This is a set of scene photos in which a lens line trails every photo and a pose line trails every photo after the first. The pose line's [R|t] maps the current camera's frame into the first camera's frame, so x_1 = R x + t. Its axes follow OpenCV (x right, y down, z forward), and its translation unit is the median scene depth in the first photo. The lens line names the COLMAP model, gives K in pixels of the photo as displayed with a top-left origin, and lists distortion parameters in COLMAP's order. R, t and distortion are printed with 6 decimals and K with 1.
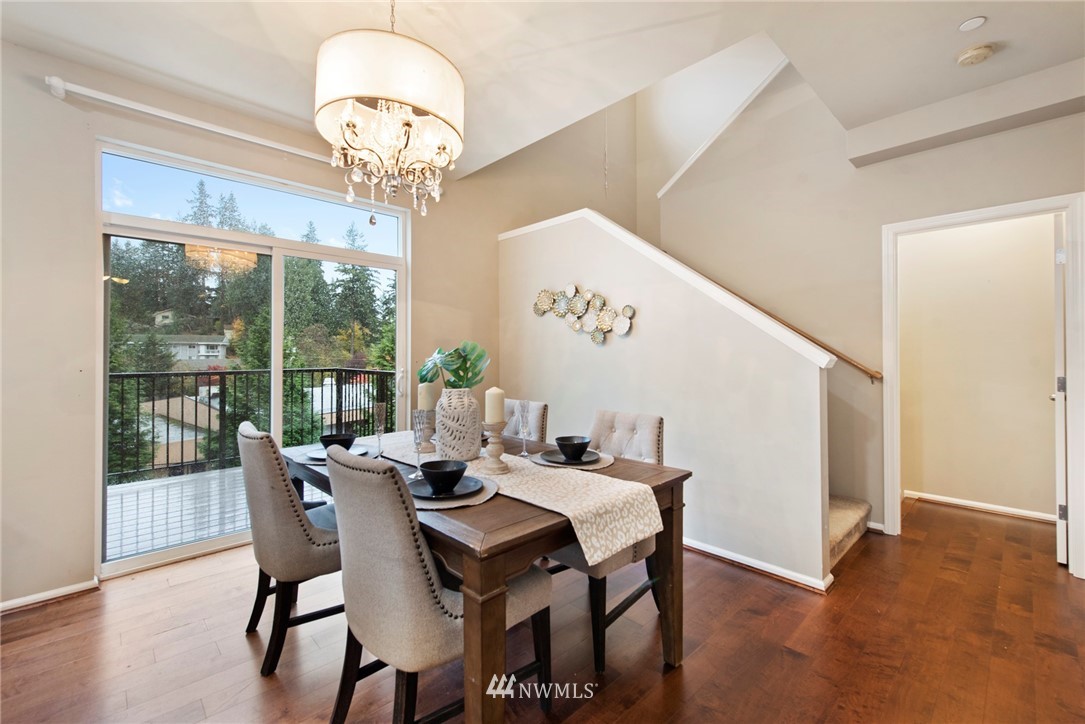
lens RADIAL K [[458.0, 0, 550.4], [0, 458.0, 364.2], [0, 0, 1]] dist [-0.001559, -0.000060]
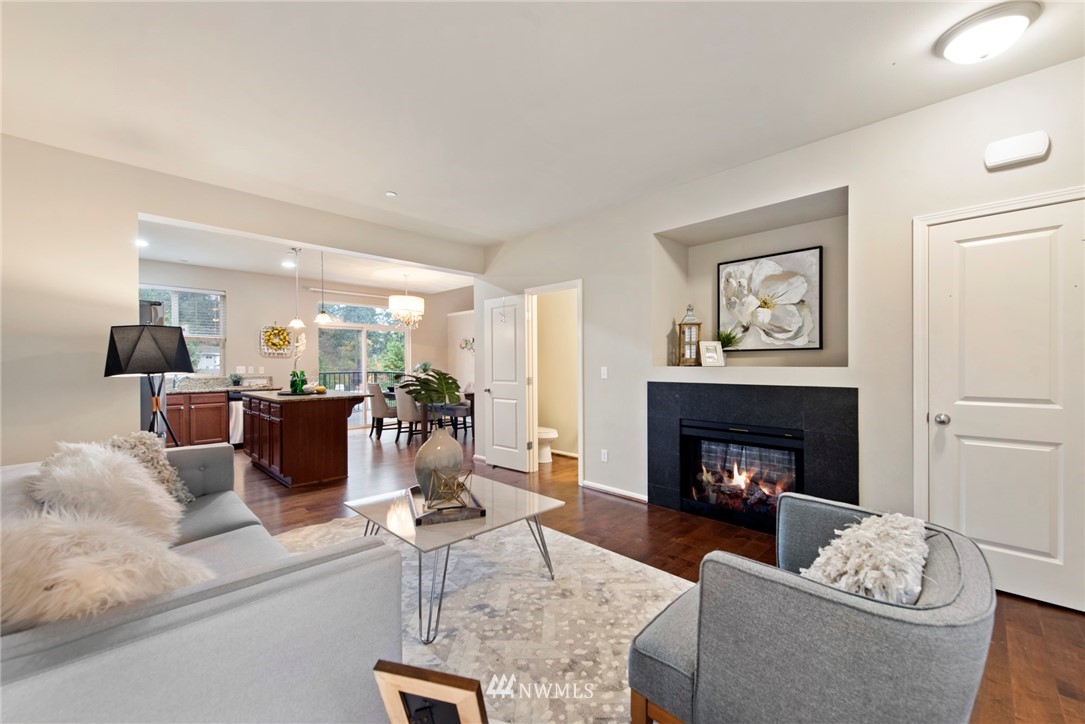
lens RADIAL K [[431.2, 0, 540.6], [0, 431.2, 366.2], [0, 0, 1]] dist [0.001300, -0.000222]
pose [[0.999987, 0.003071, -0.004191, 0.765570], [-0.003147, 0.999828, -0.018296, 0.052401], [0.004135, 0.018309, 0.999824, -2.478633]]
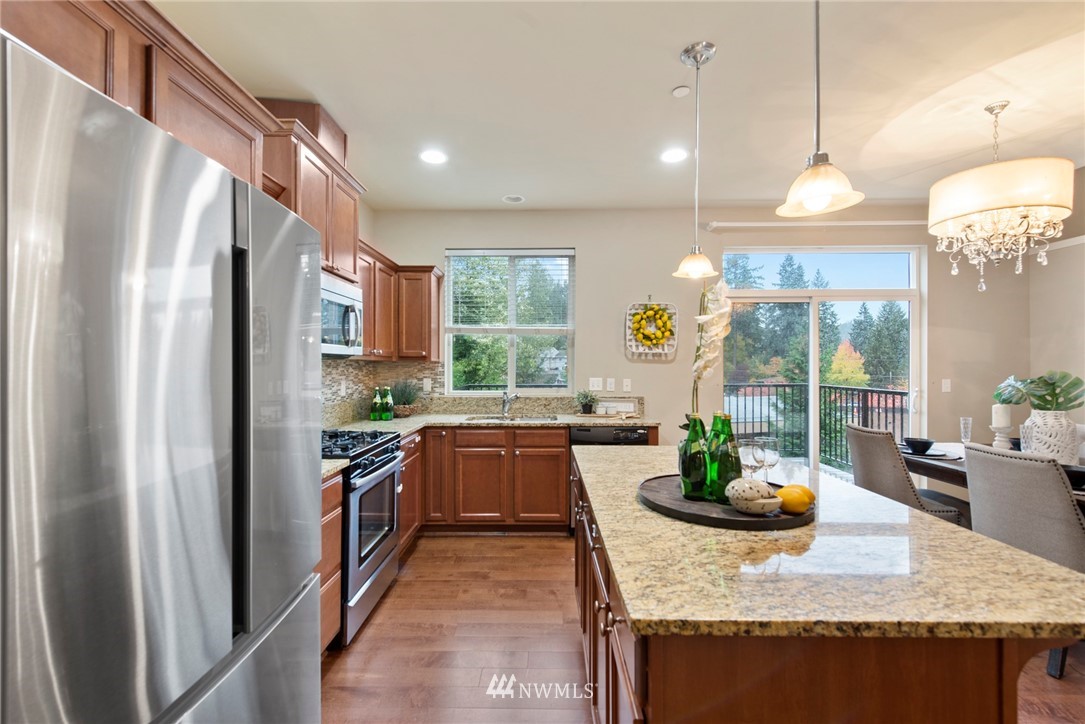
lens RADIAL K [[471.3, 0, 543.3], [0, 471.3, 366.1], [0, 0, 1]] dist [0.002388, 0.000285]
pose [[0.701546, 0.006130, -0.712598, -0.240715], [-0.020564, 0.999721, -0.011645, -0.021956], [0.712328, 0.022823, 0.701476, -0.791214]]
